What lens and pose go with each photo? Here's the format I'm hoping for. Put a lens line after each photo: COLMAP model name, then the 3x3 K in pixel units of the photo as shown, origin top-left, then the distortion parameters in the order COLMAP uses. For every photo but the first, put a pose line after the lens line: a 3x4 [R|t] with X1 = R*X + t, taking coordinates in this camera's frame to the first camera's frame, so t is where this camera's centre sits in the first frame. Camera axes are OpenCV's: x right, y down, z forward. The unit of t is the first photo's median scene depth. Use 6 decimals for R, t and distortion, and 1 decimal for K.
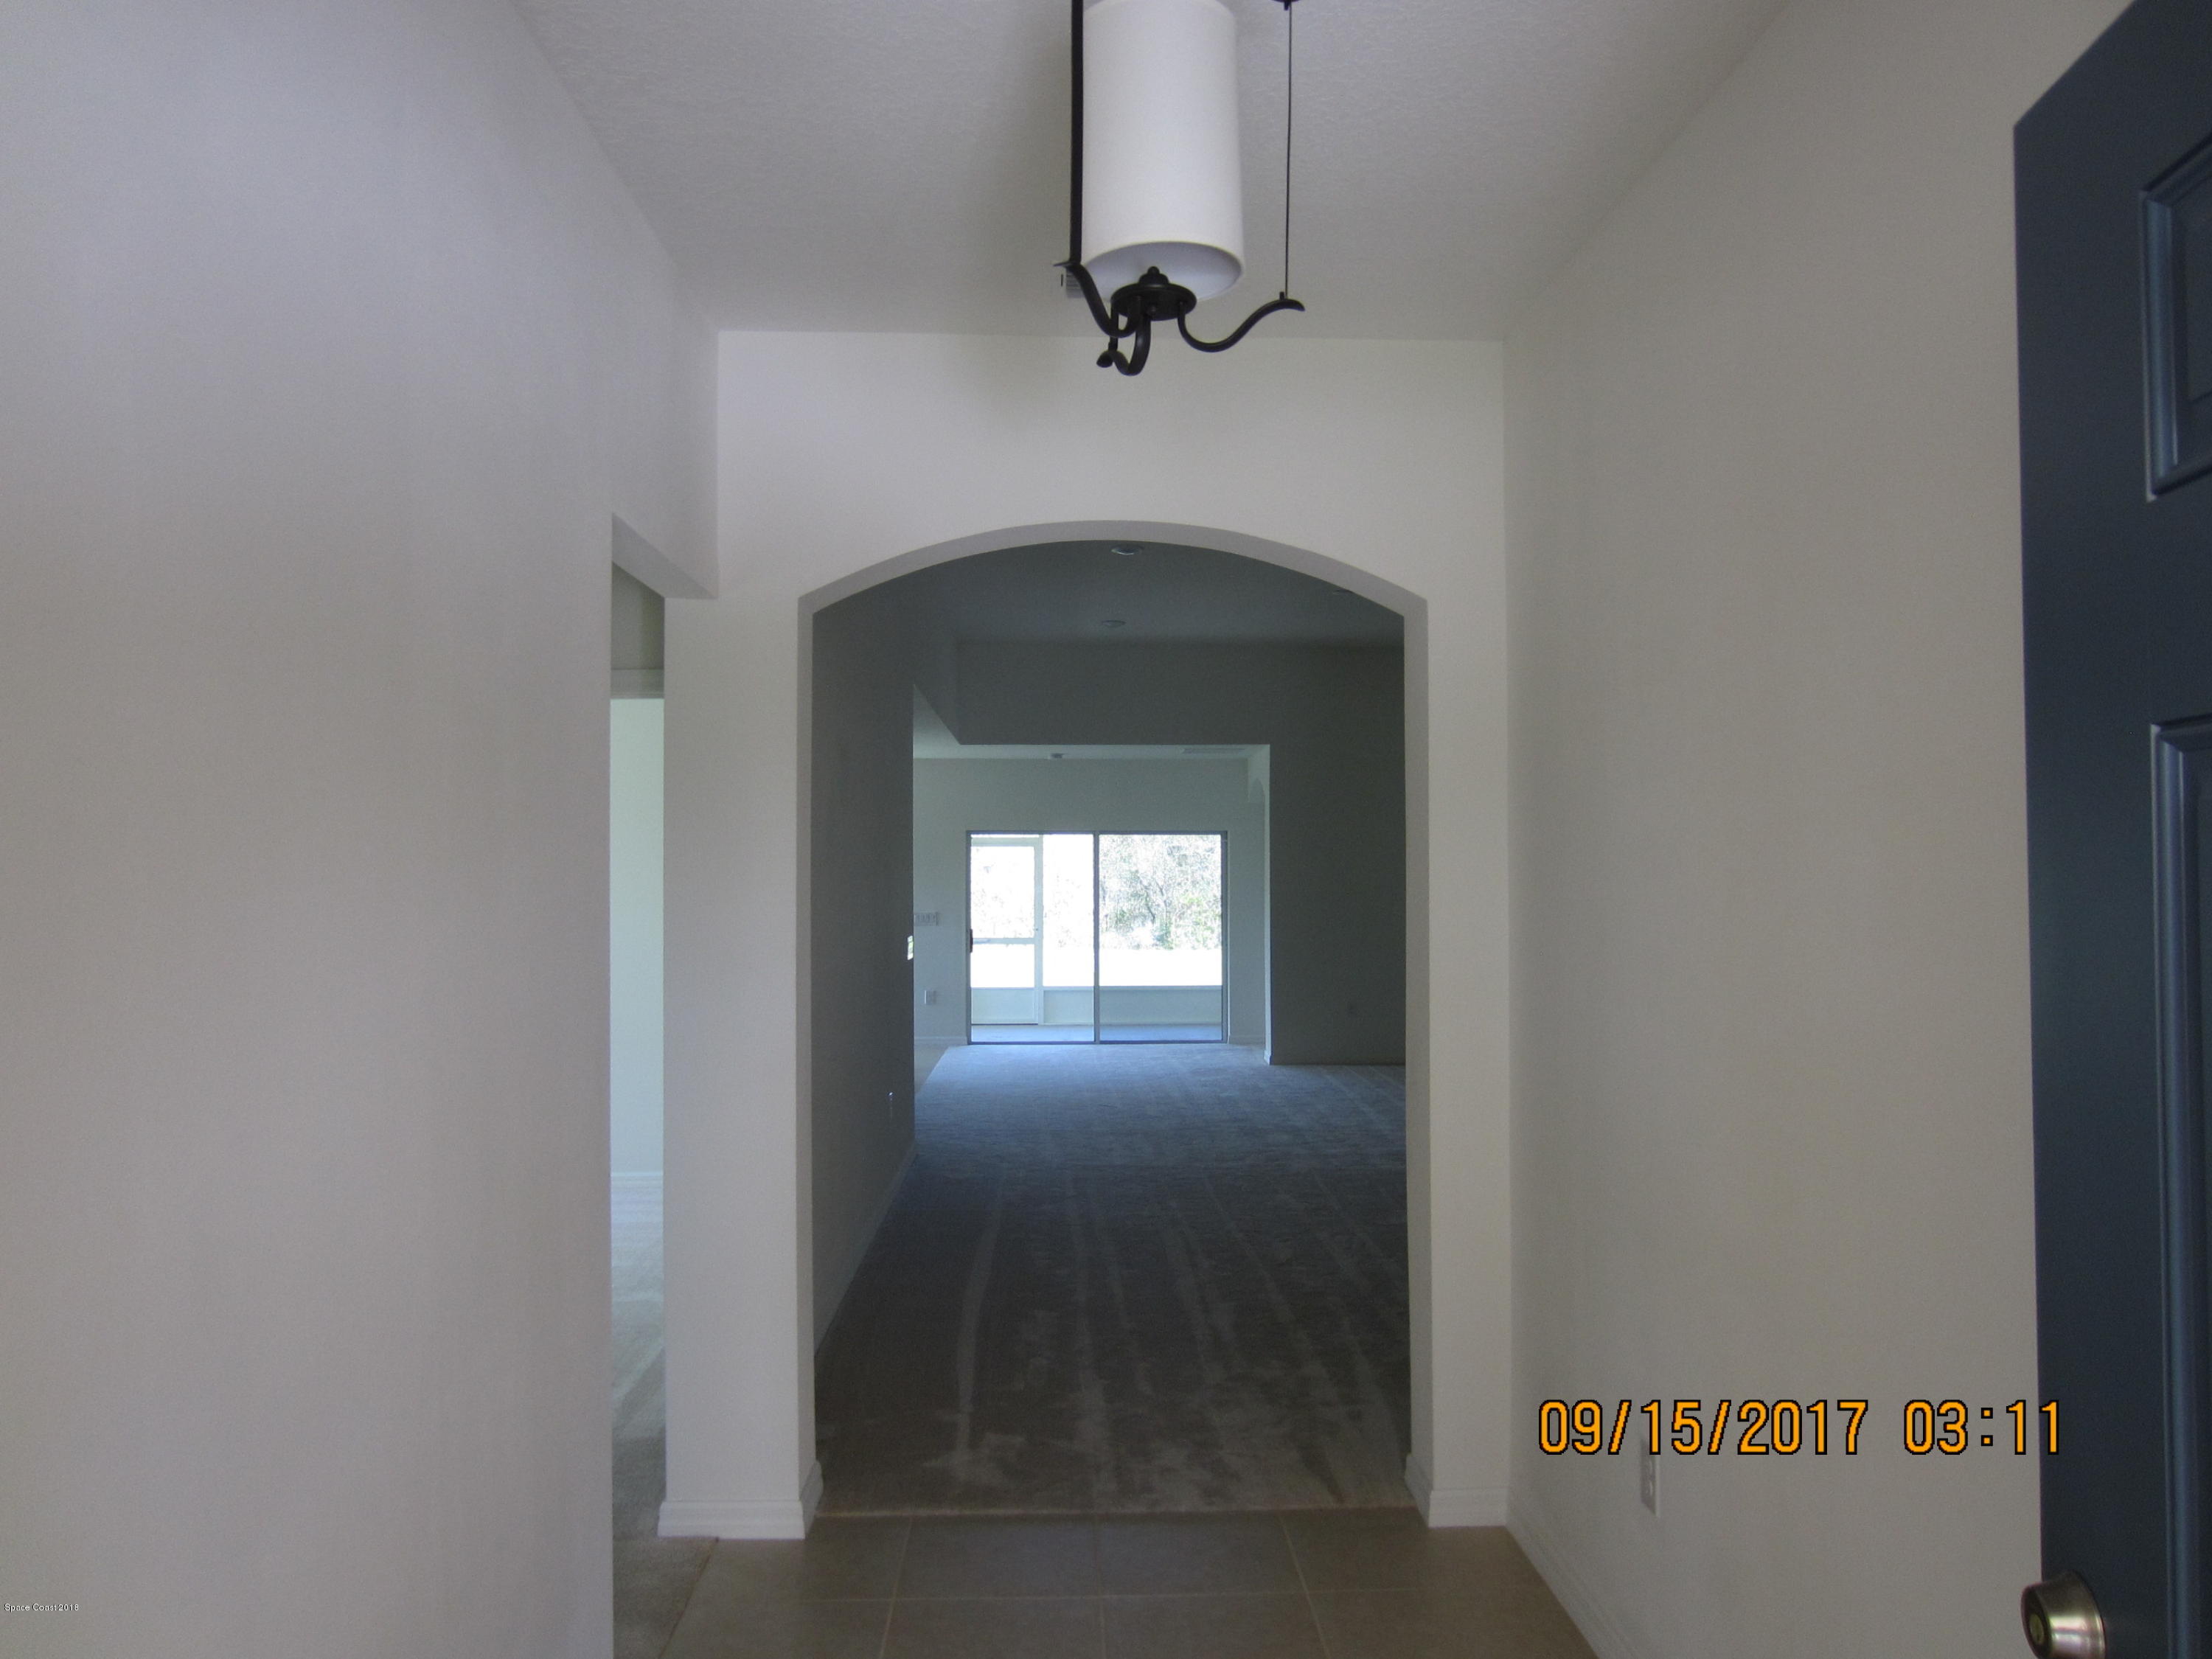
lens RADIAL K [[1579.7, 0, 1103.9], [0, 1579.7, 831.6], [0, 0, 1]] dist [-0.023892, 0.008368]
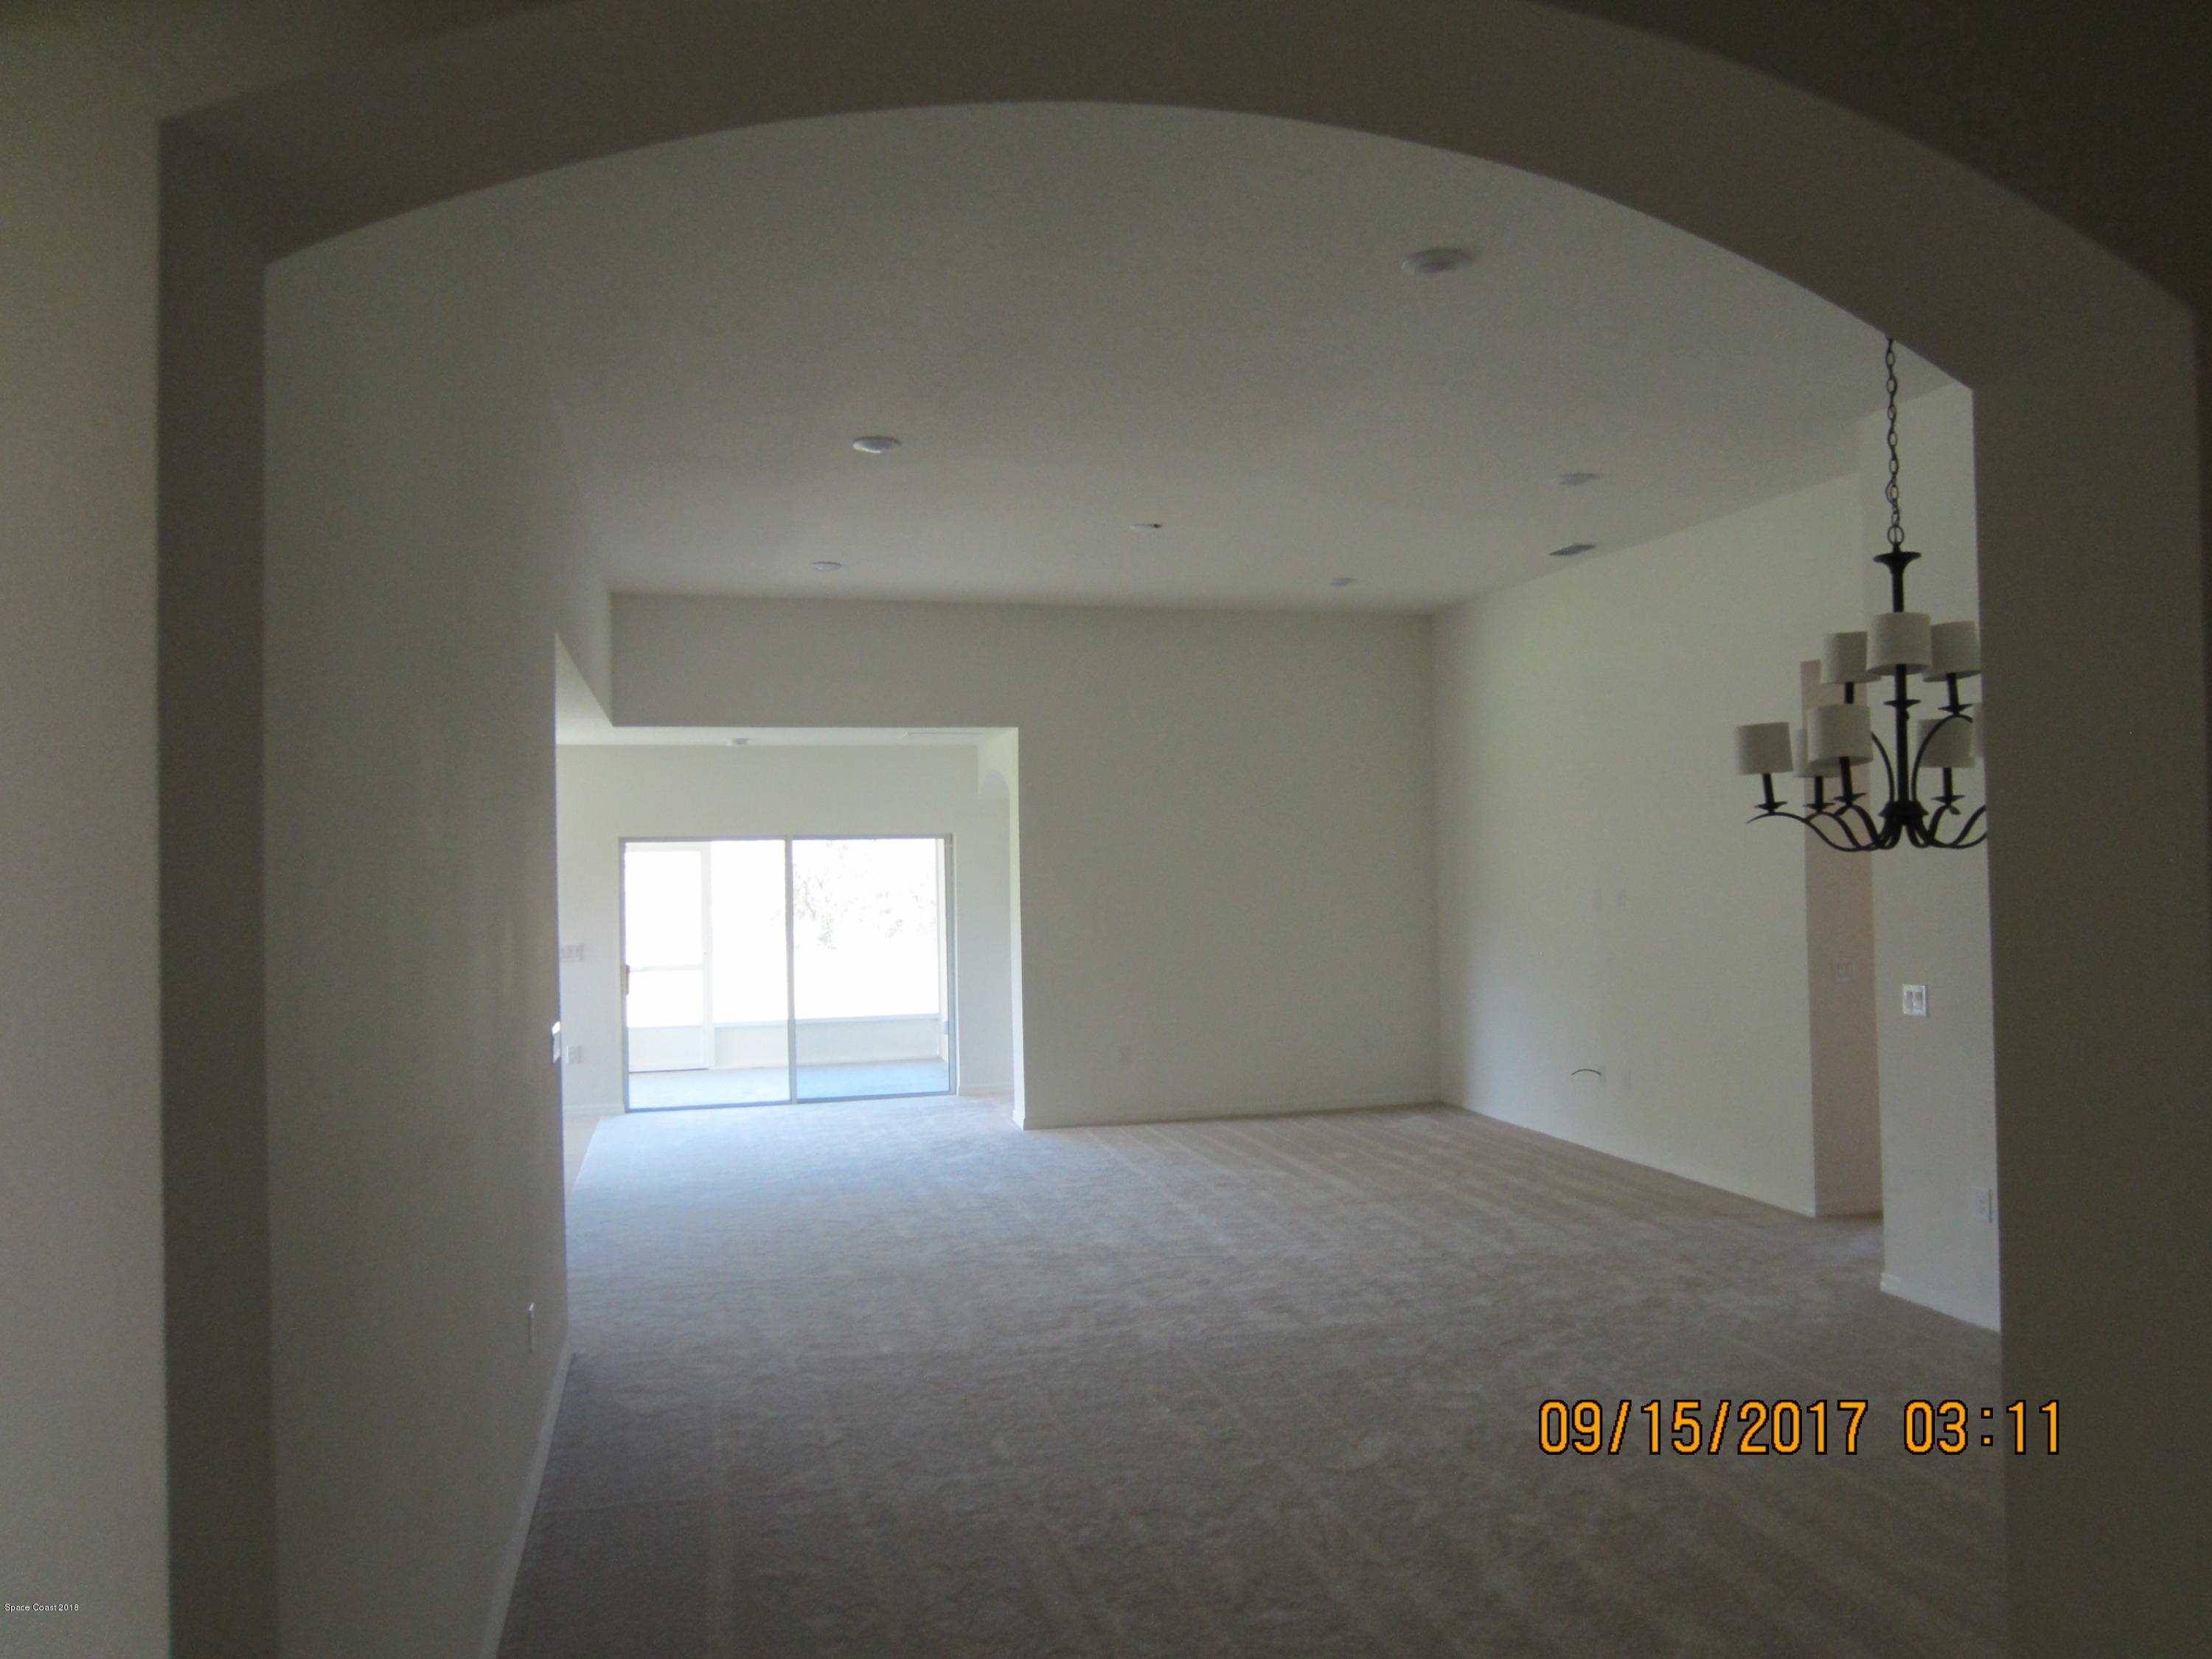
lens RADIAL K [[1579.7, 0, 1101.3], [0, 1579.7, 834.1], [0, 0, 1]] dist [-0.023892, 0.008368]
pose [[0.975238, -0.011111, 0.220877, -0.028364], [0.008693, 0.999891, 0.011916, -0.009771], [-0.220985, -0.009701, 0.975229, 0.196648]]
